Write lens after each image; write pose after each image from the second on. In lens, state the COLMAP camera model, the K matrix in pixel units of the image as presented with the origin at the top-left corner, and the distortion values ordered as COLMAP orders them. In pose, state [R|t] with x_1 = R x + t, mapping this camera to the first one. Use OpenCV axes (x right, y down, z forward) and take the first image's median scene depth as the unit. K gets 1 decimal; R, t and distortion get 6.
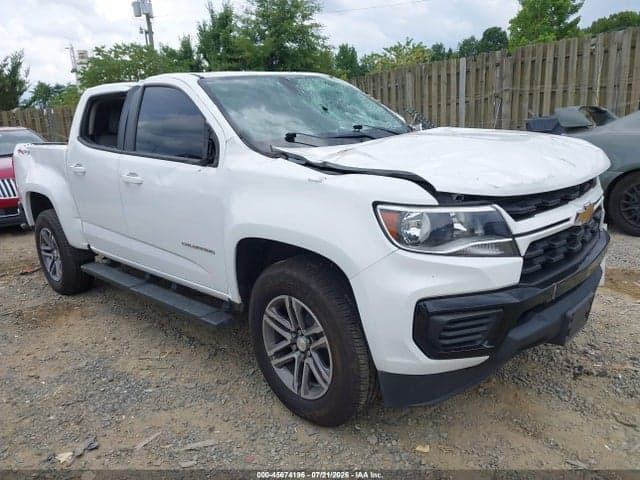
lens RADIAL K [[511.9, 0, 323.0], [0, 511.9, 239.1], [0, 0, 1]] dist [0.029509, -0.040654]
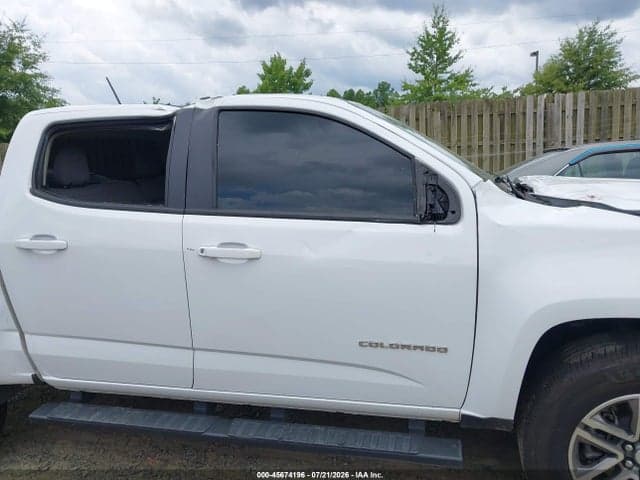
lens RADIAL K [[511.9, 0, 319.4], [0, 511.9, 242.5], [0, 0, 1]] dist [0.029509, -0.040654]
pose [[0.860382, -0.053863, 0.506795, -0.465980], [0.111176, 0.990287, -0.083493, -0.051605], [-0.497375, 0.128179, 0.858014, 0.327408]]
